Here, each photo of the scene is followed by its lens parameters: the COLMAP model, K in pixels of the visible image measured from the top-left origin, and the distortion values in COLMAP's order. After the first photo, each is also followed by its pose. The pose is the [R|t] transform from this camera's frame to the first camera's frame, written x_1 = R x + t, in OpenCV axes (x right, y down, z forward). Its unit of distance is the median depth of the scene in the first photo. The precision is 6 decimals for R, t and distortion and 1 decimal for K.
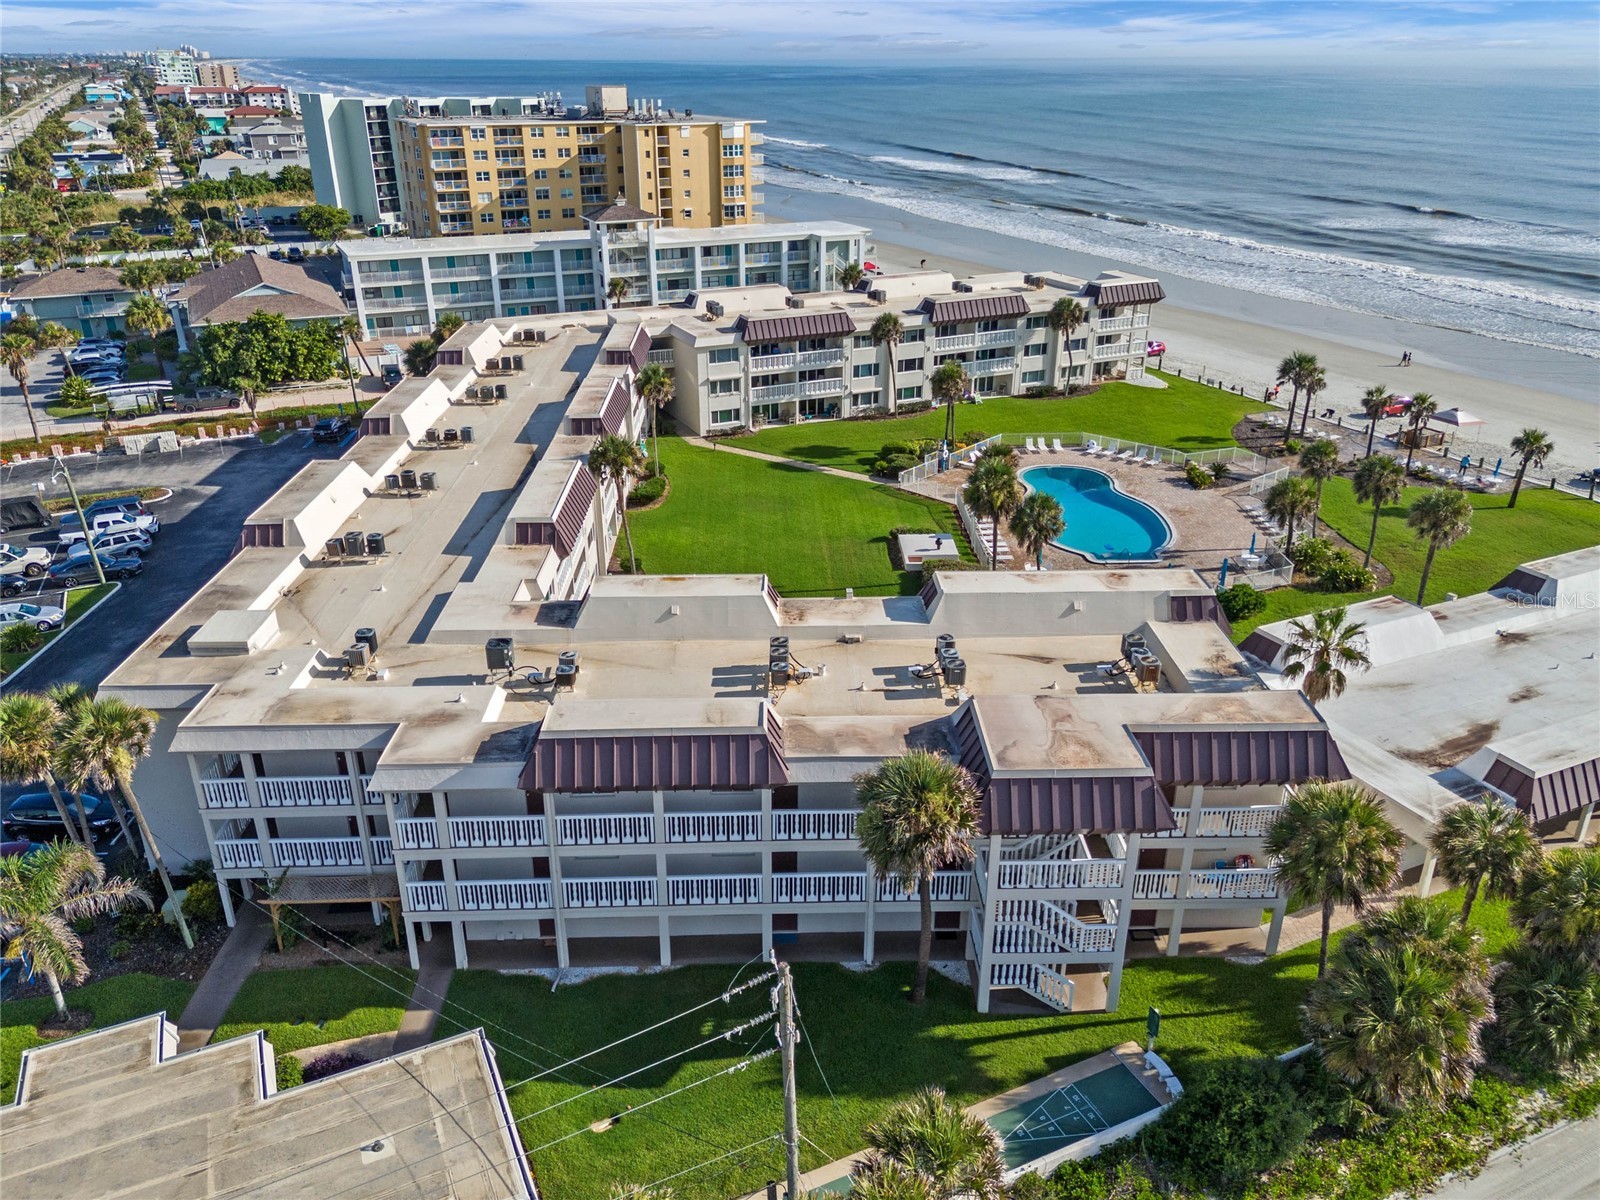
lens RADIAL K [[1294.8, 0, 800.0], [0, 1294.8, 600.0], [0, 0, 1]] dist [0.107280, 0.003818]
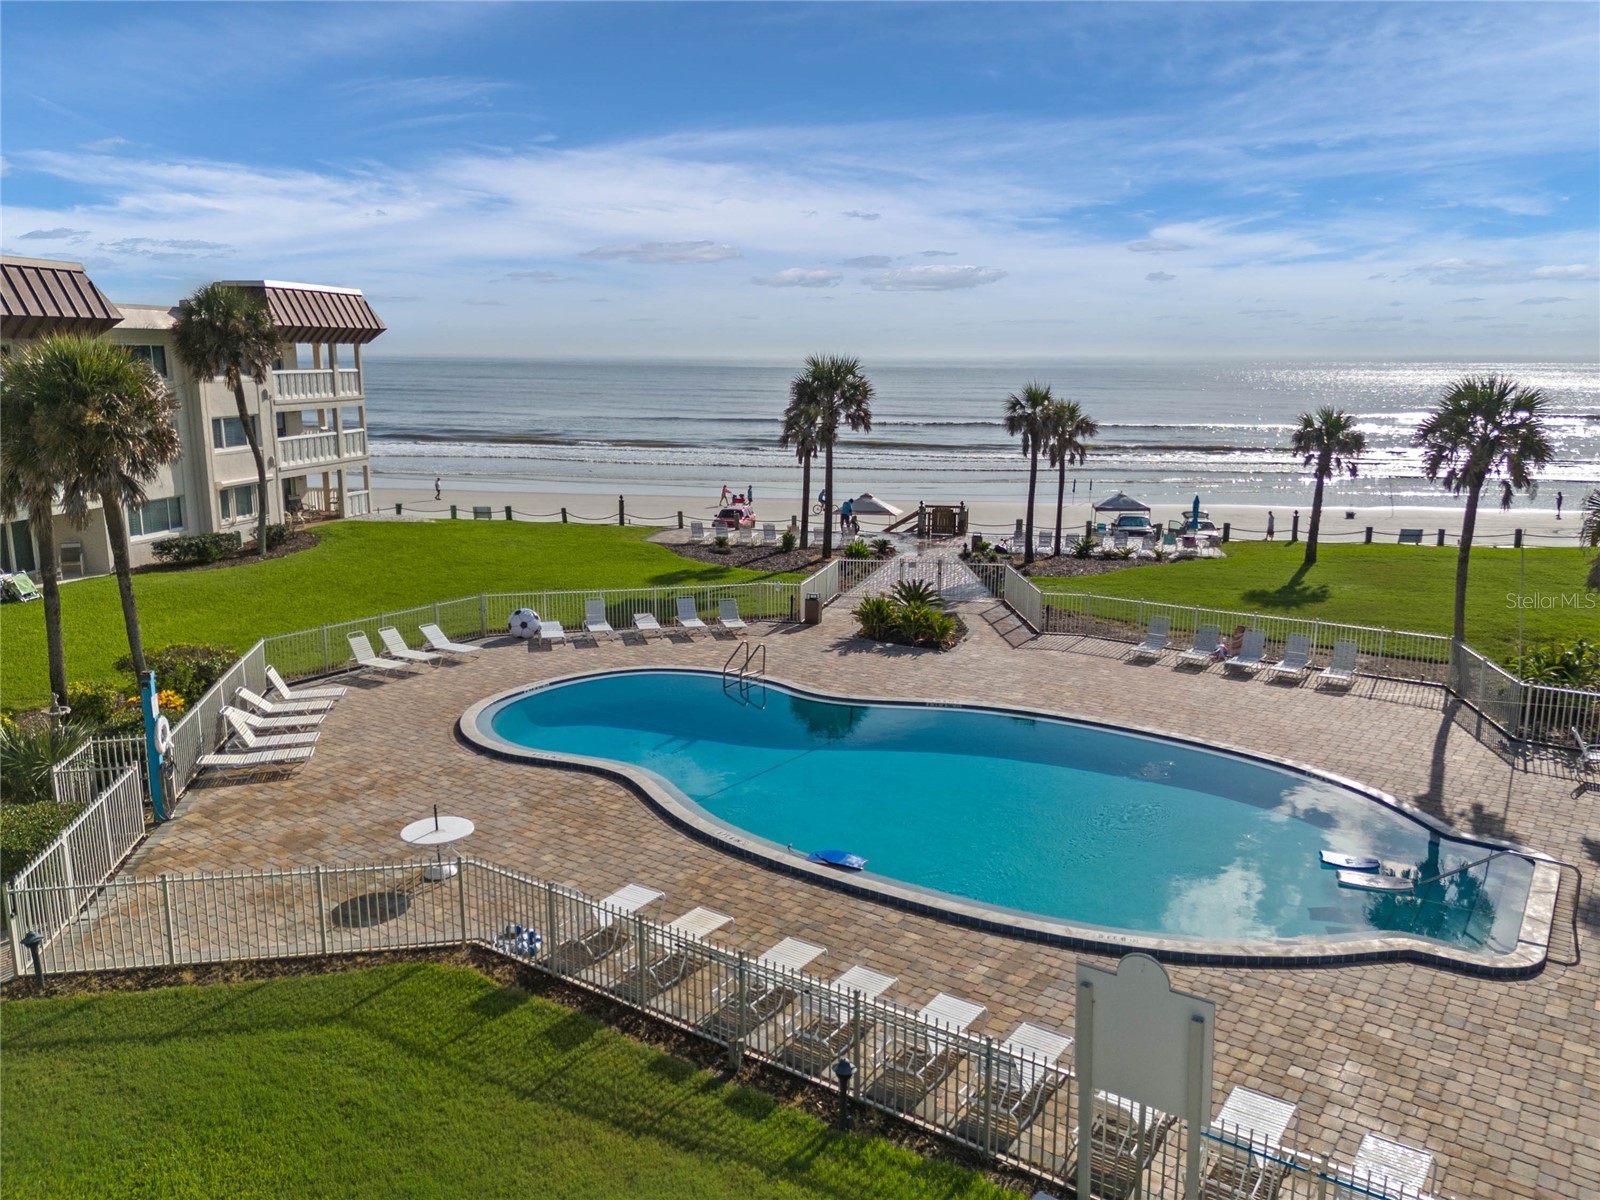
lens RADIAL K [[1294.8, 0, 800.0], [0, 1294.8, 600.0], [0, 0, 1]] dist [0.107280, 0.003818]
pose [[0.617885, -0.160499, 0.769713, 0.005359], [0.319819, 0.945605, -0.059558, -0.072581], [-0.718286, 0.282969, 0.635605, 0.654703]]
